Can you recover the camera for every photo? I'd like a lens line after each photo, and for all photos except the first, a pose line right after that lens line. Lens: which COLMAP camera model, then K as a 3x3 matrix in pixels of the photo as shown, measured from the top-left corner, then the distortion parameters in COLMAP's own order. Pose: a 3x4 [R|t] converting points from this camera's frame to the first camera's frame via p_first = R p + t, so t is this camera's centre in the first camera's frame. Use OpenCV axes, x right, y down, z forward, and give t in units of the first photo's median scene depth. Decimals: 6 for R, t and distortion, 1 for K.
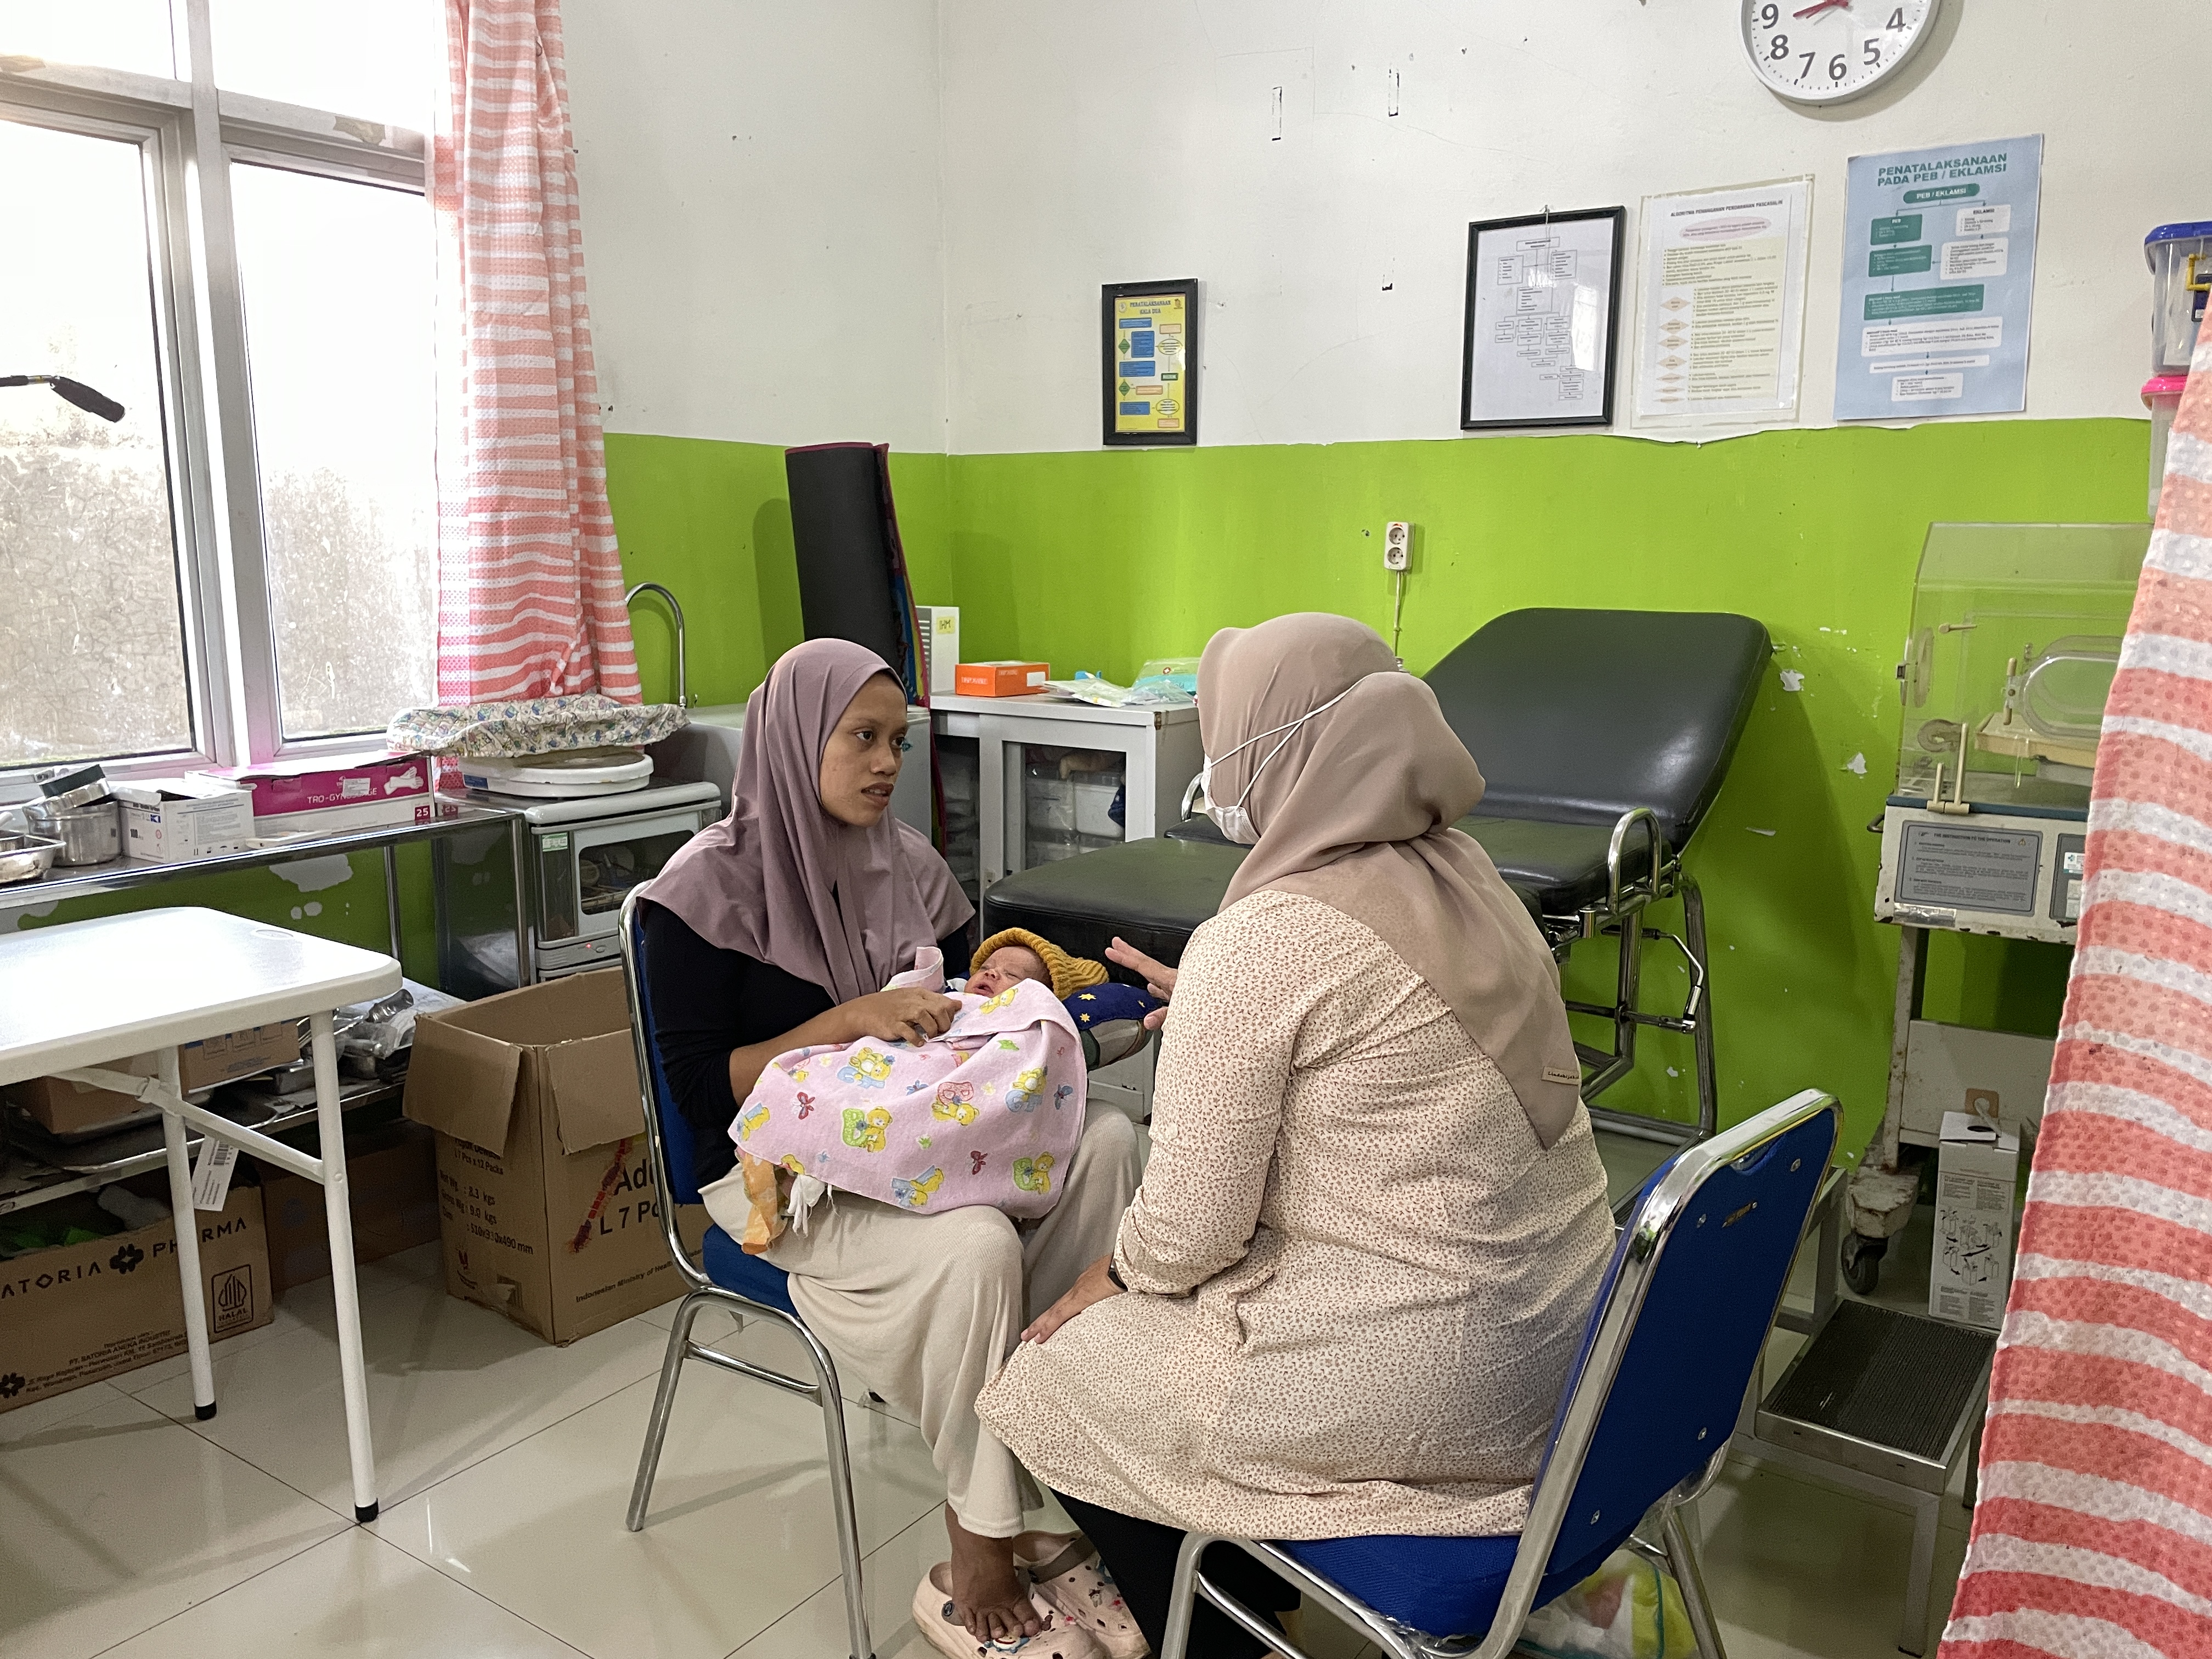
lens RADIAL K [[1713.3, 0, 1136.4], [0, 1713.3, 820.2], [0, 0, 1]] dist [0.115886, -0.171160]
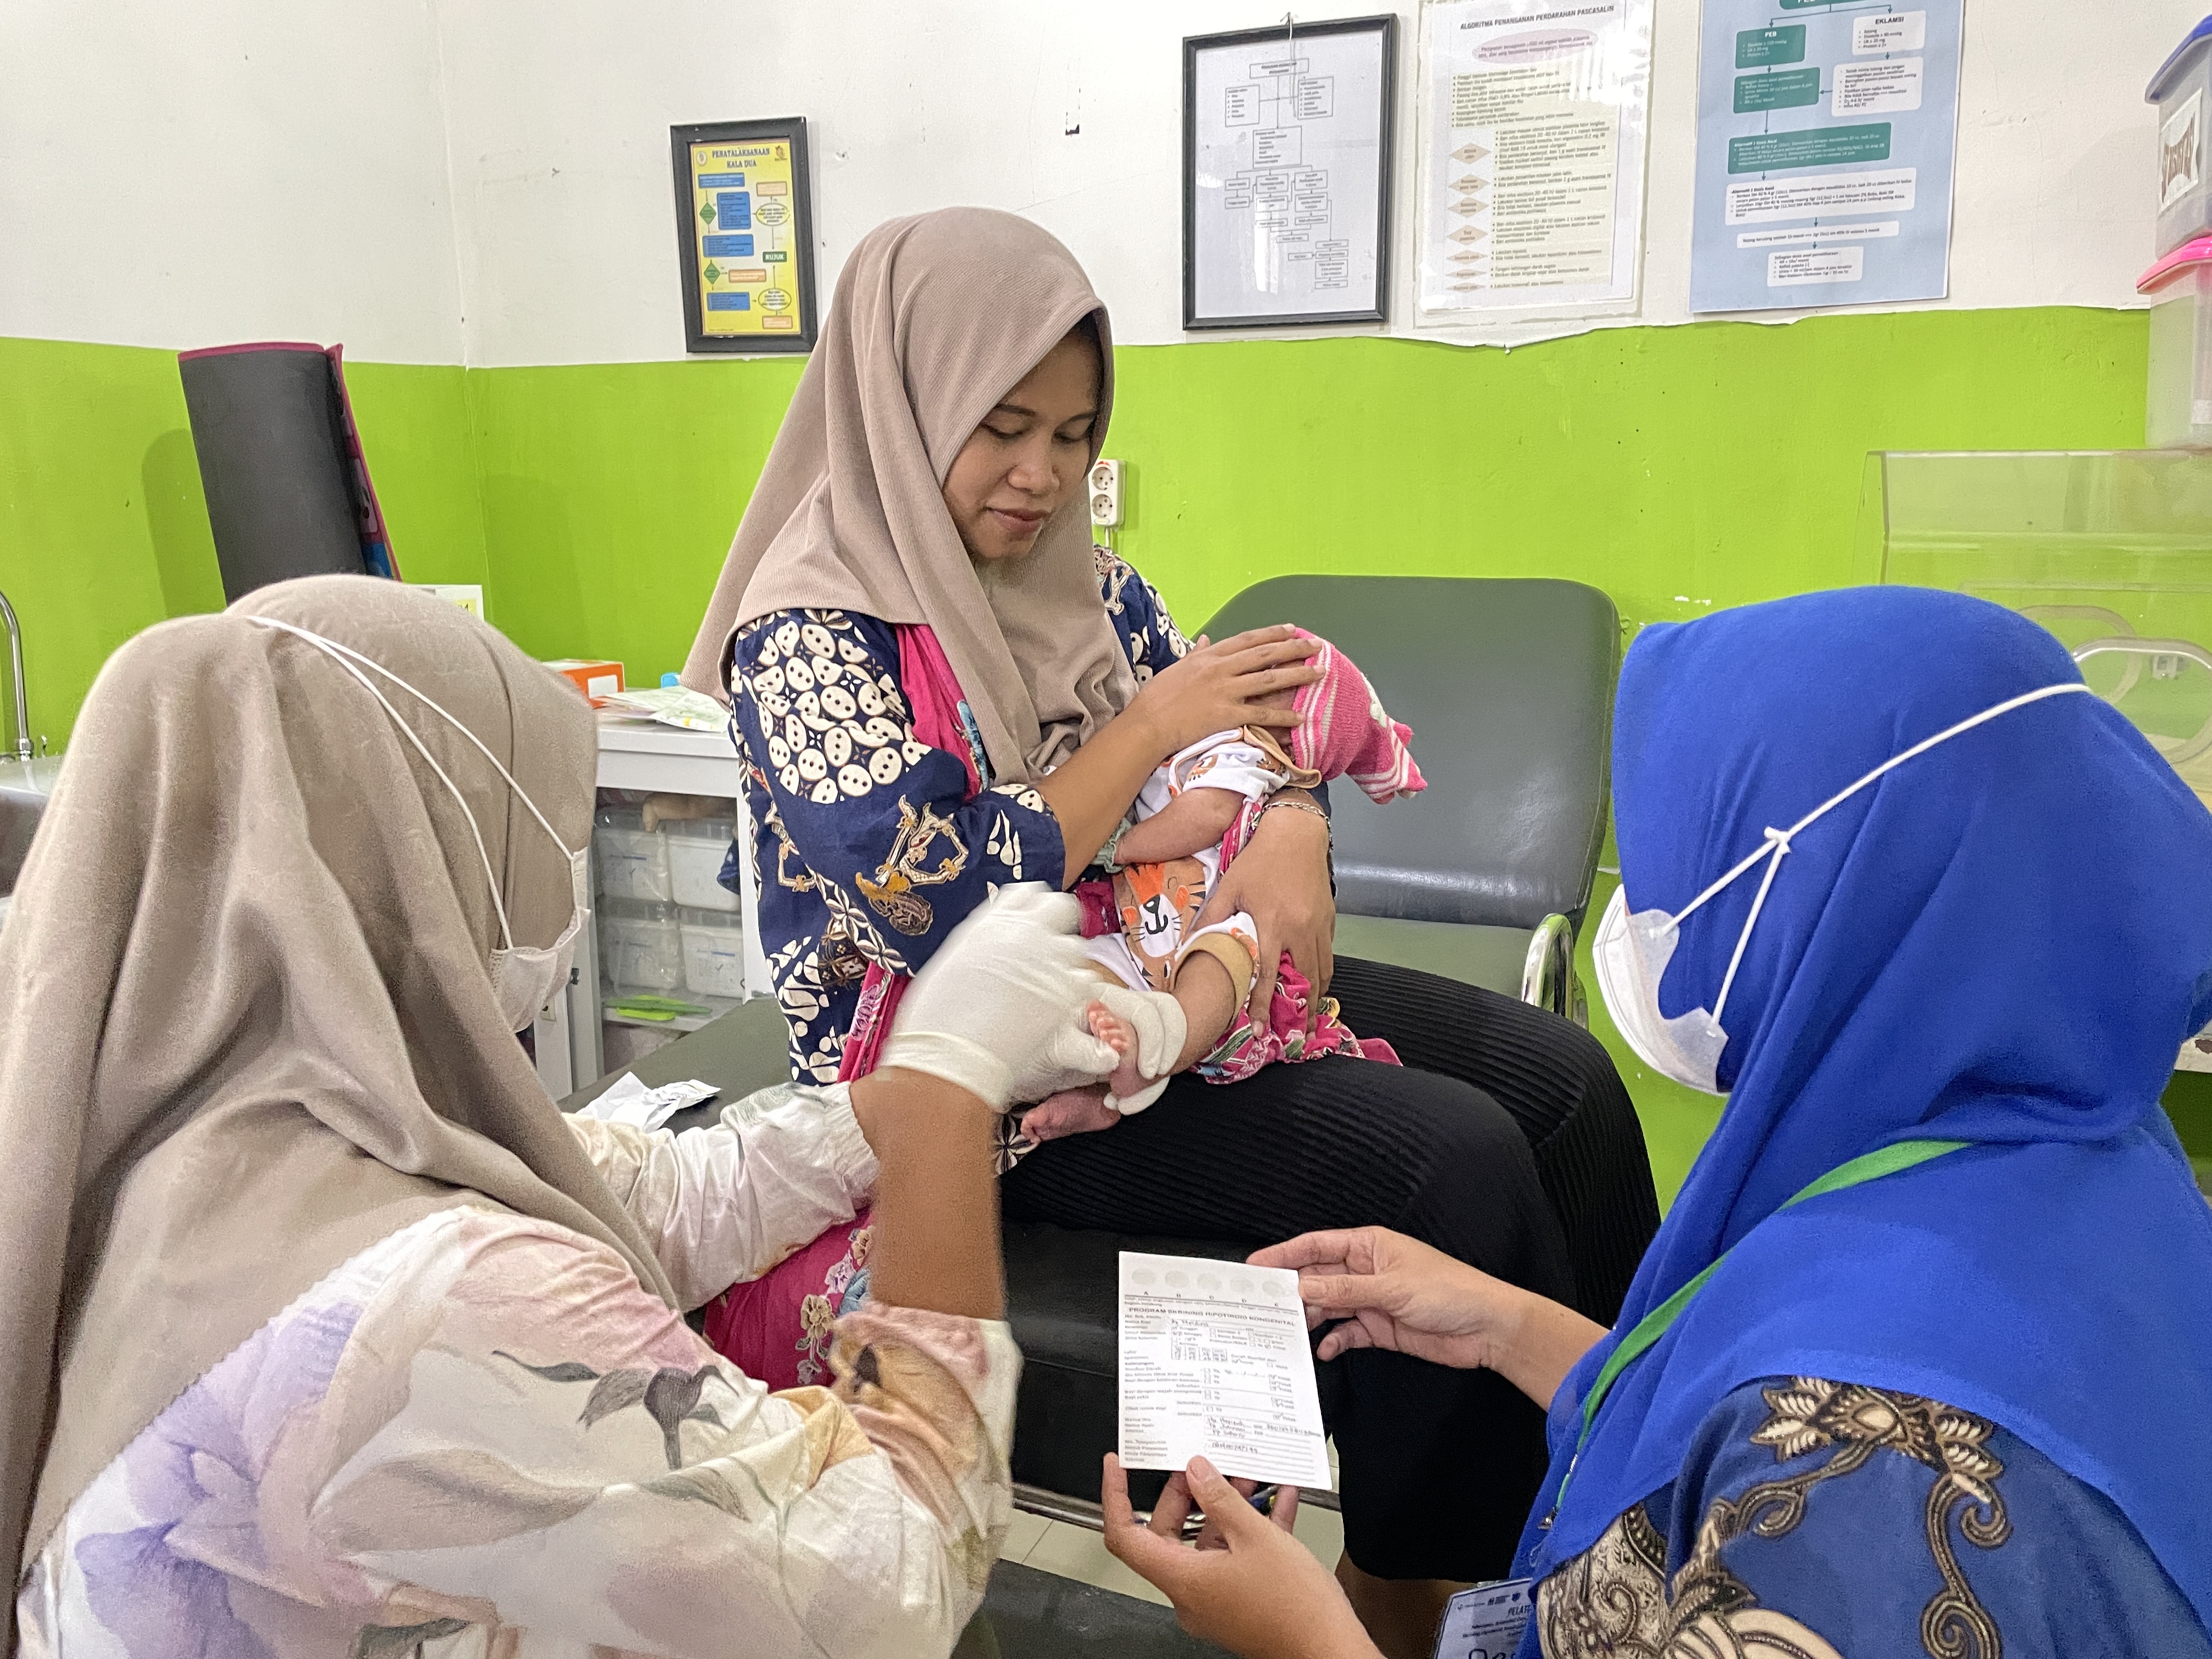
lens RADIAL K [[1713.3, 0, 1136.4], [0, 1713.3, 820.2], [0, 0, 1]] dist [0.115886, -0.171160]
pose [[0.979966, -0.051521, 0.192385, 0.017753], [0.044845, 0.998236, 0.038900, -0.050060], [-0.194050, -0.029494, 0.980548, 0.289234]]
